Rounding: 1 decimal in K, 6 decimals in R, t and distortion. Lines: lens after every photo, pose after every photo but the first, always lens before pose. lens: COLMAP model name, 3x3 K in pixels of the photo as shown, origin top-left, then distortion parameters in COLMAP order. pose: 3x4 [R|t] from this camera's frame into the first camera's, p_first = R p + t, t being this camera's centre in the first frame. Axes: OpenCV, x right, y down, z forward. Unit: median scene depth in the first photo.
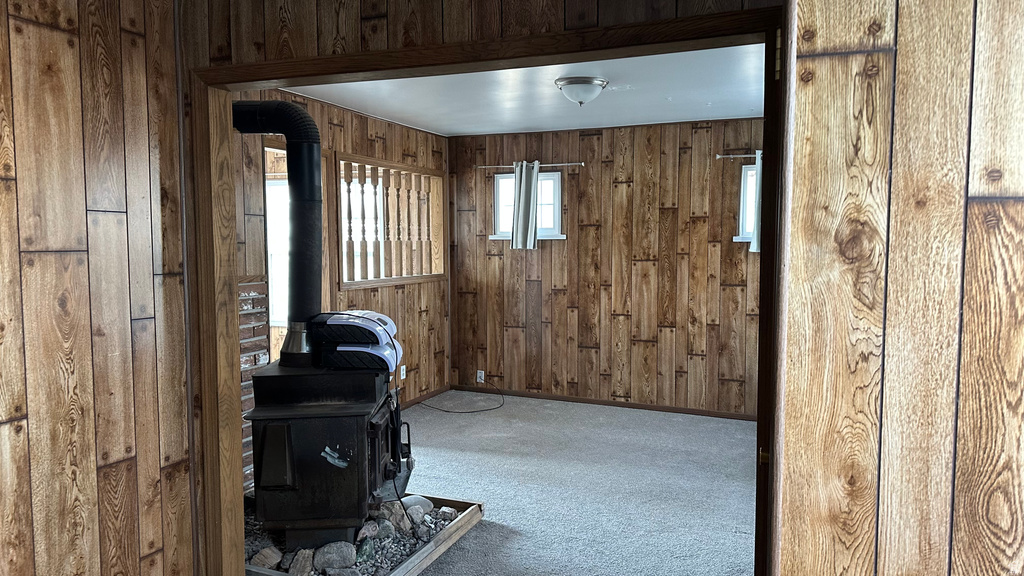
lens RADIAL K [[715.7, 0, 512.0], [0, 715.7, 288.0], [0, 0, 1]] dist [0.164423, -0.235282]
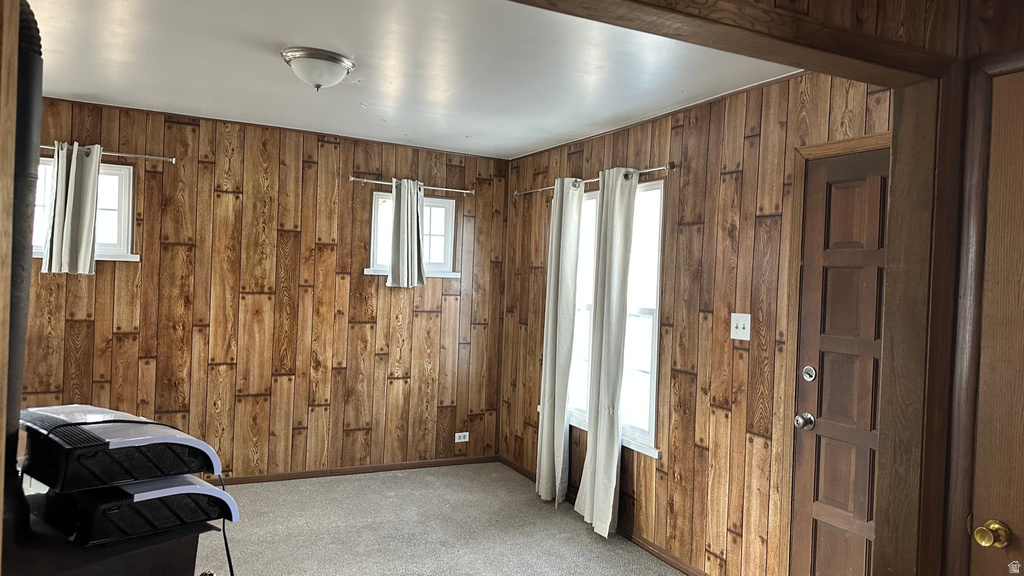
lens RADIAL K [[715.7, 0, 512.0], [0, 715.7, 288.0], [0, 0, 1]] dist [0.164423, -0.235282]
pose [[0.667364, 0.019234, 0.744483, -0.224051], [0.013769, 0.999177, -0.038156, -0.009363], [-0.744604, 0.035715, 0.666550, 0.251004]]
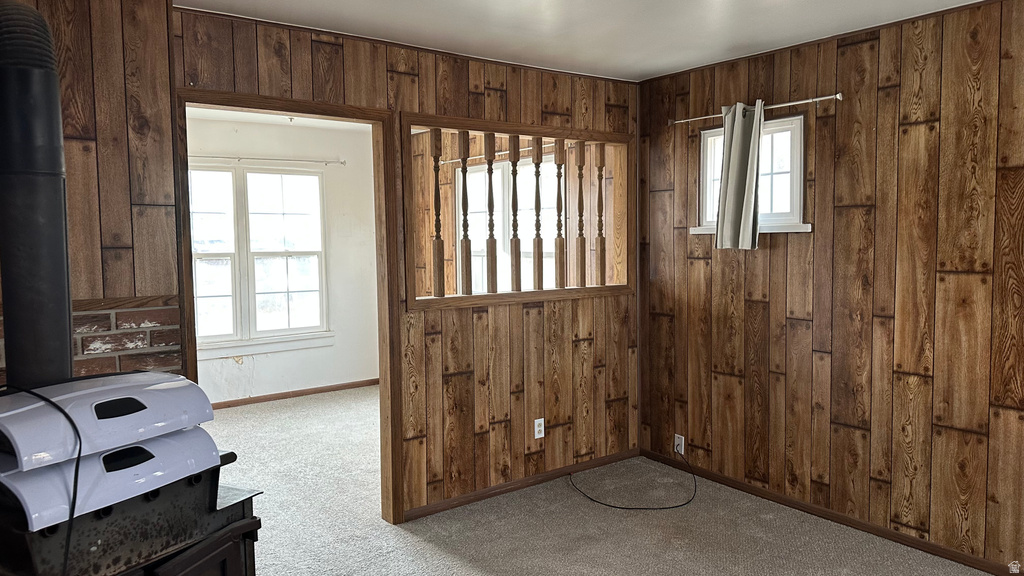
lens RADIAL K [[724.7, 0, 509.0], [0, 724.7, 282.1], [0, 0, 1]] dist [0.109459, -0.129514]
pose [[0.854398, 0.024320, -0.519050, 0.180121], [-0.023499, 0.999691, 0.008159, -0.027880], [0.519087, 0.005226, 0.854705, 0.381589]]
